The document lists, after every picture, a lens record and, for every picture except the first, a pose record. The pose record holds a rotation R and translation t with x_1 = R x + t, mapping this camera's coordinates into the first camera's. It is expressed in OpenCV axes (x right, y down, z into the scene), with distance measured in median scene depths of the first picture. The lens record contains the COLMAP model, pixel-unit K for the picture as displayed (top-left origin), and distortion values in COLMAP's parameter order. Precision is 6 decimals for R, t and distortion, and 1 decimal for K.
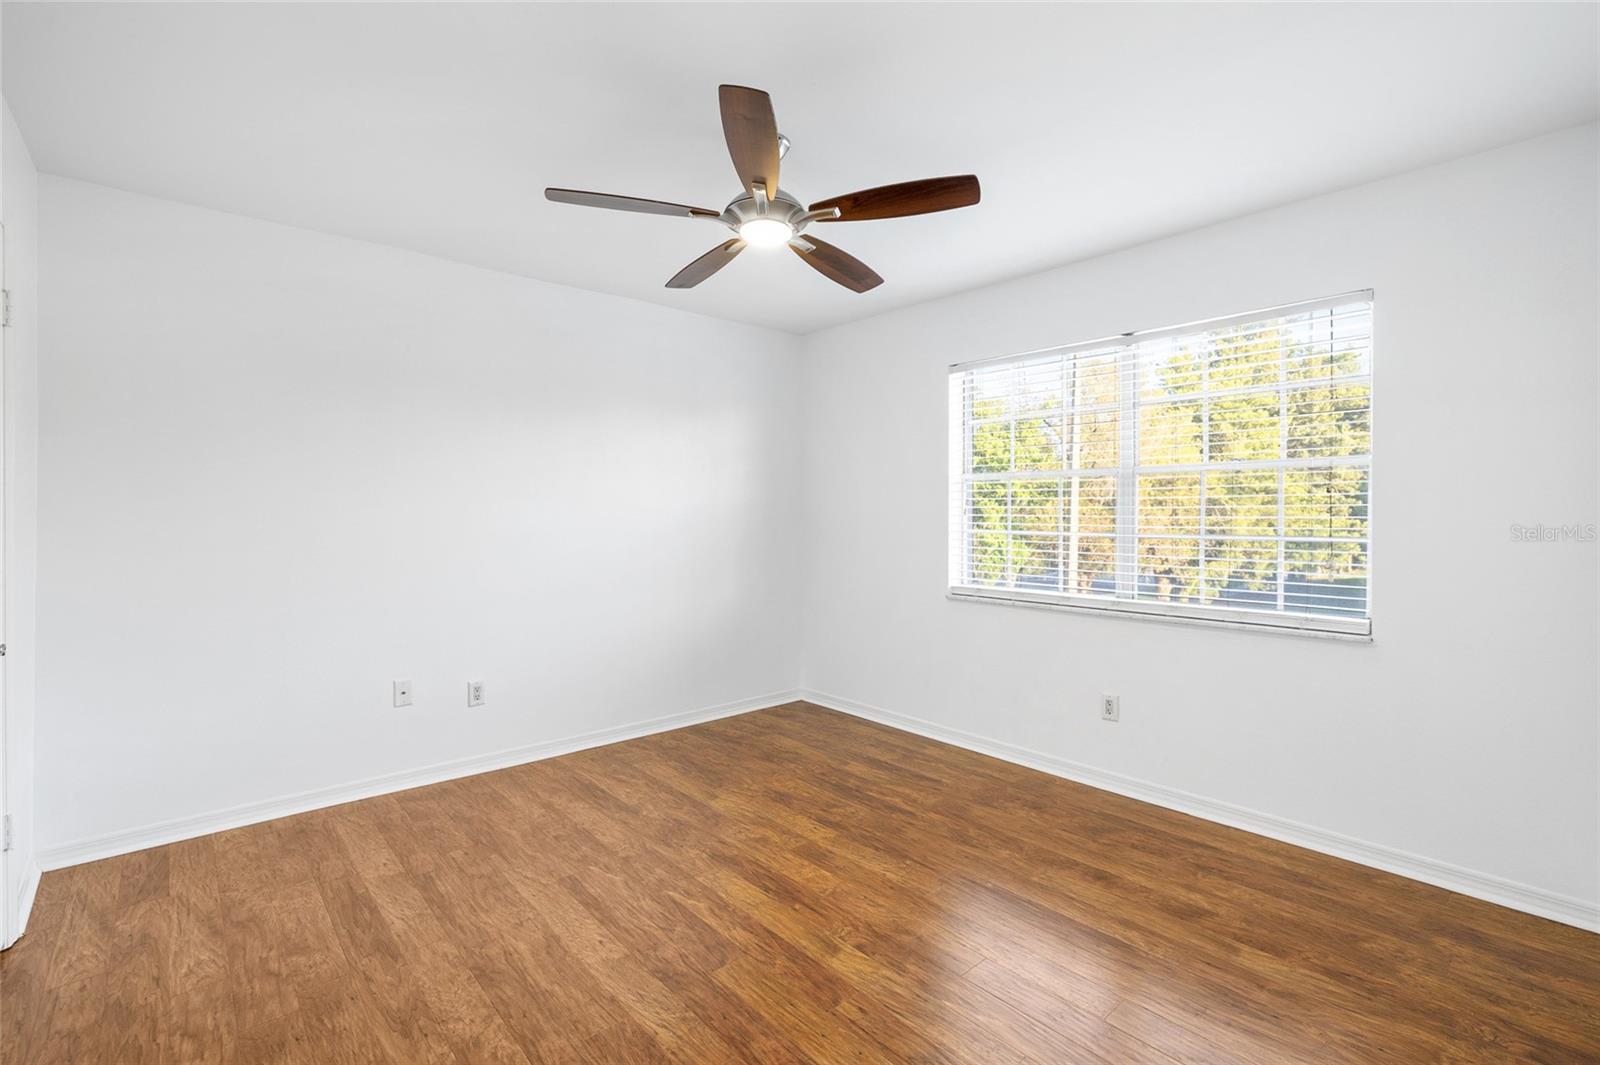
lens RADIAL K [[716.7, 0, 794.3], [0, 716.7, 515.3], [0, 0, 1]] dist [-0.003532, -0.000196]
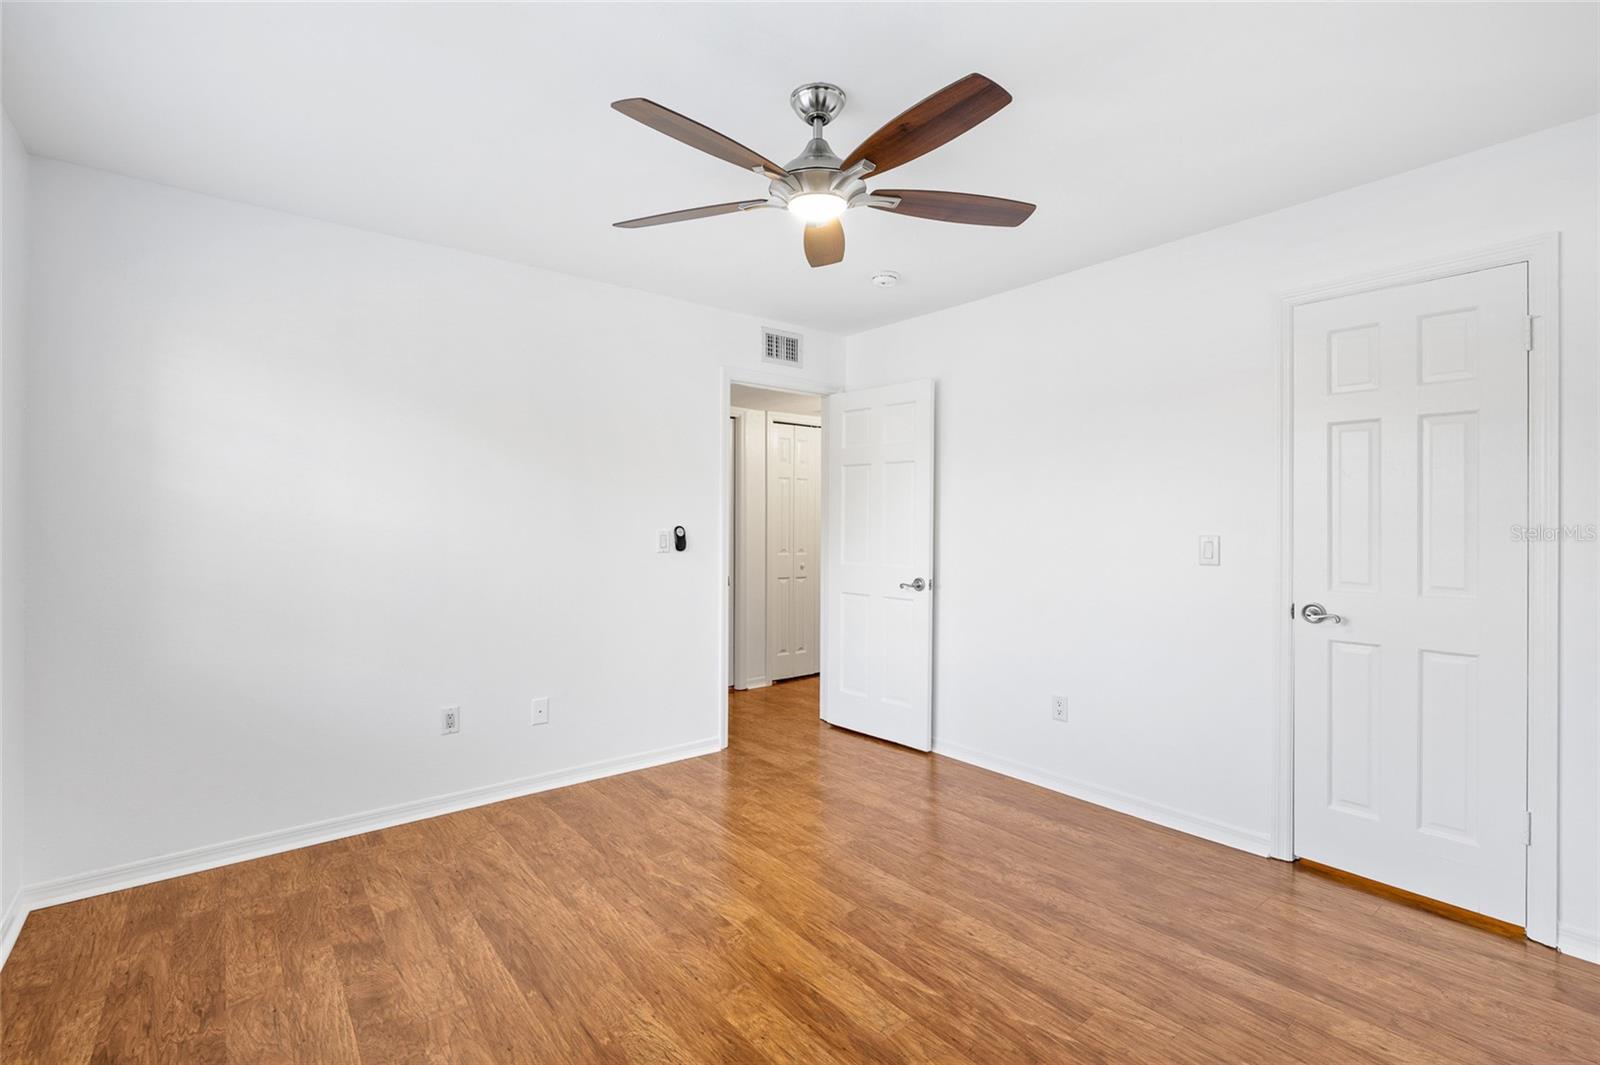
lens RADIAL K [[716.7, 0, 794.3], [0, 716.7, 515.3], [0, 0, 1]] dist [-0.003532, -0.000196]
pose [[-0.998878, -0.004305, 0.047163, -0.056361], [-0.004643, 0.999964, -0.007070, -0.006448], [-0.047131, -0.007281, -0.998862, 1.953275]]
